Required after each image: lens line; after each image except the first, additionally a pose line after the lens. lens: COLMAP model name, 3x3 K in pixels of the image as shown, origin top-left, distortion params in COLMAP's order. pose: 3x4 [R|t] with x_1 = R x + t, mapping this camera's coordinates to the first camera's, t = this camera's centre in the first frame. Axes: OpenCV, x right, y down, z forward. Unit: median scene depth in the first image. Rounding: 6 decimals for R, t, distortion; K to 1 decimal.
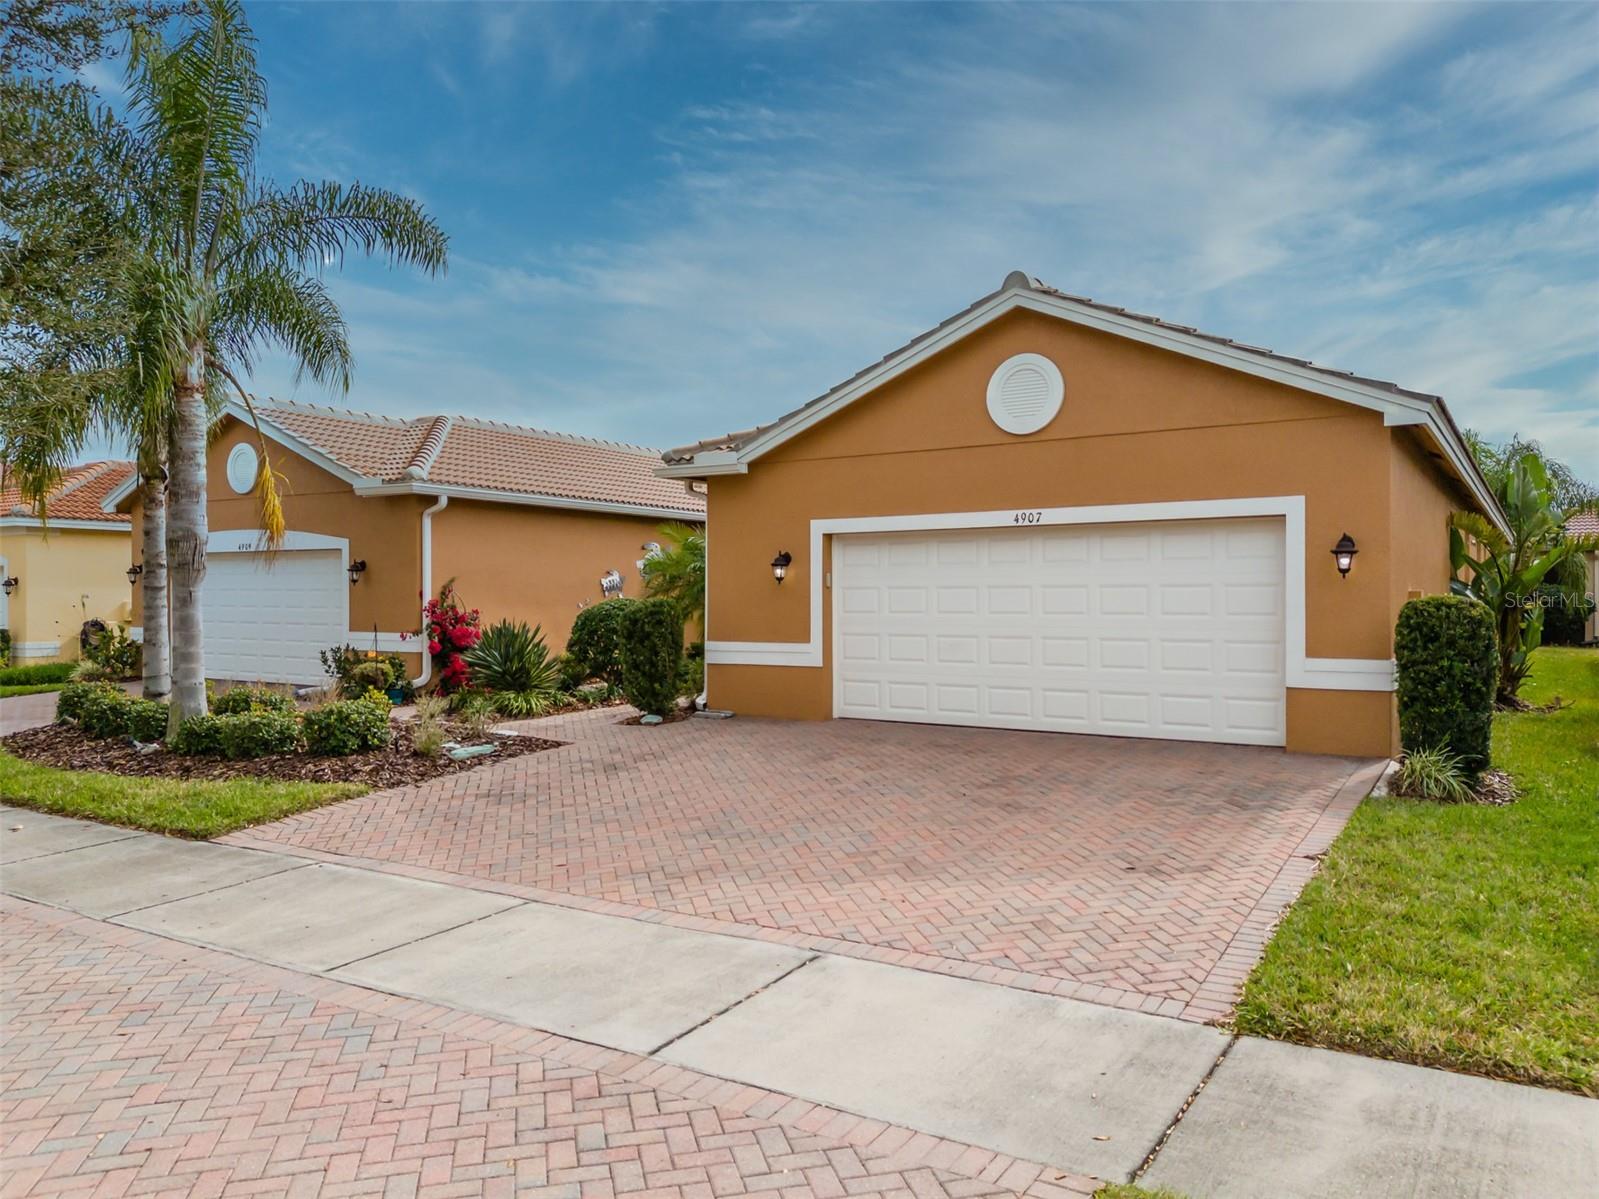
lens RADIAL K [[1163.4, 0, 793.1], [0, 1163.4, 597.1], [0, 0, 1]] dist [0.085142, -0.086184]
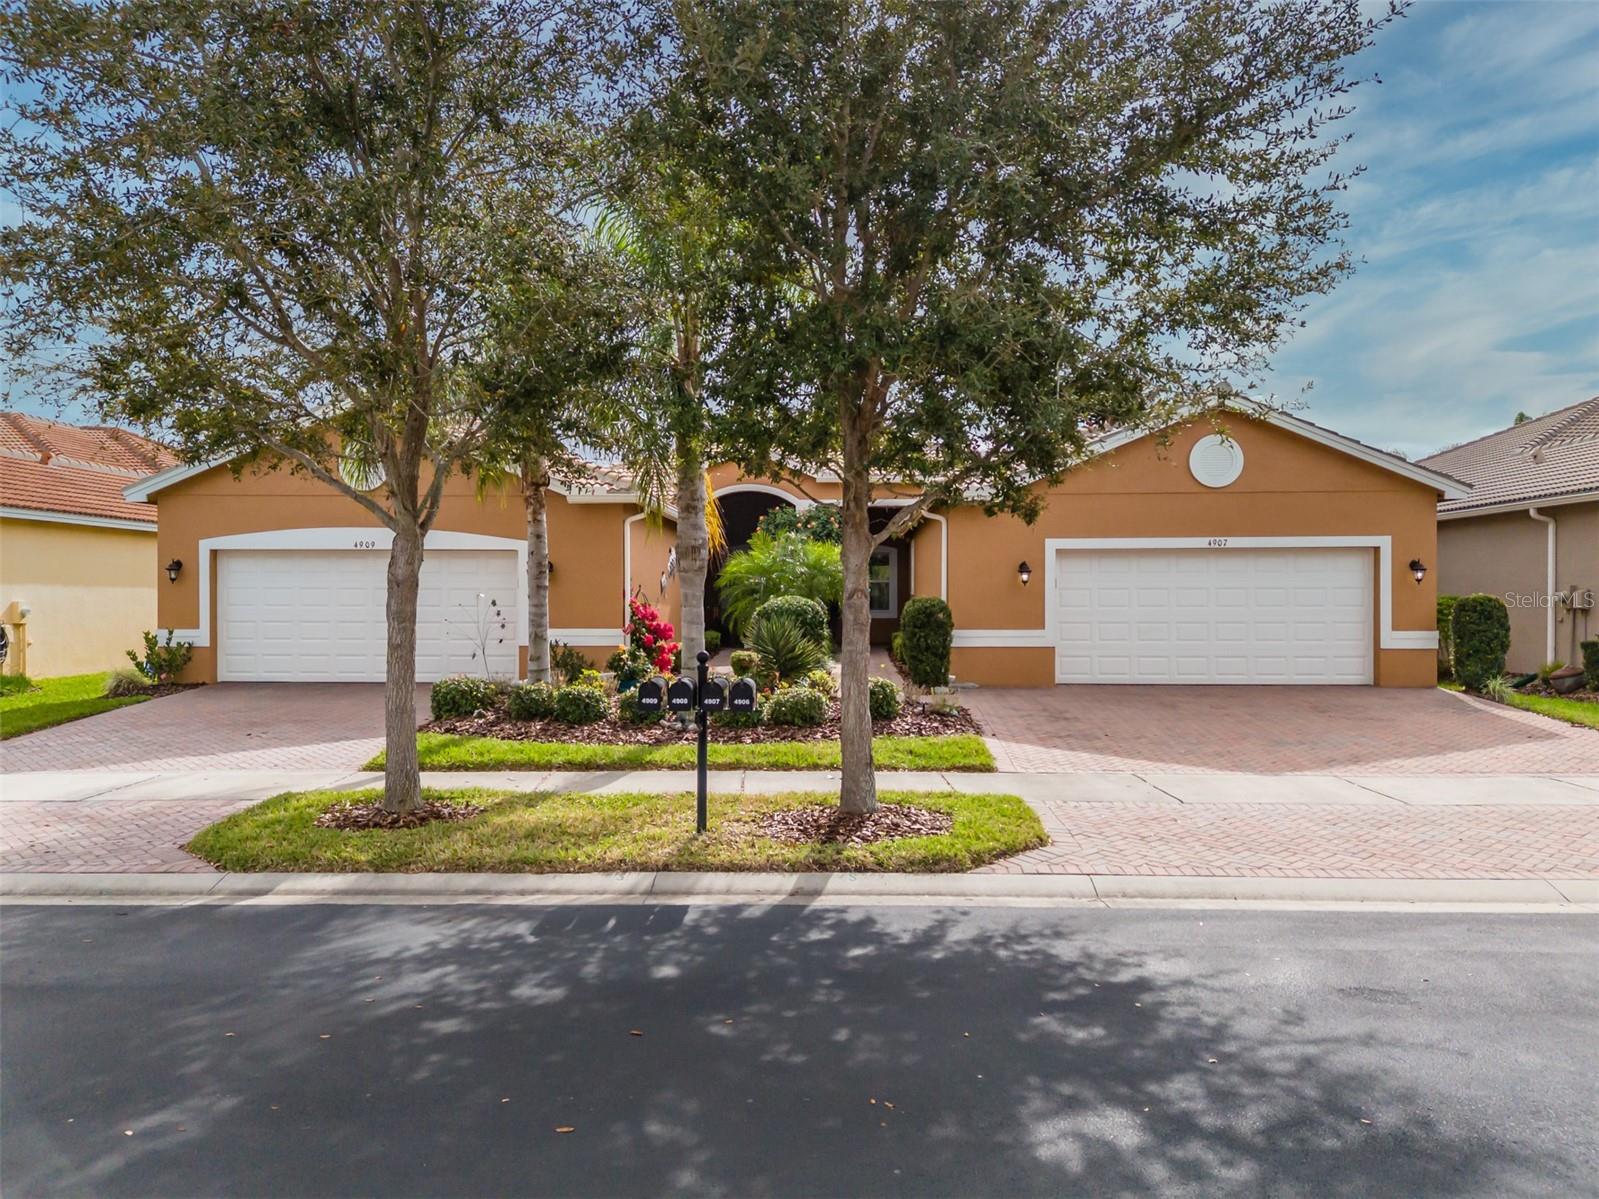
lens RADIAL K [[1163.4, 0, 793.1], [0, 1163.4, 597.1], [0, 0, 1]] dist [0.085142, -0.086184]
pose [[0.862580, 0.000642, 0.505920, -0.906317], [0.000472, 0.999998, -0.002073, 0.004262], [-0.505920, 0.002027, 0.862578, -0.028891]]
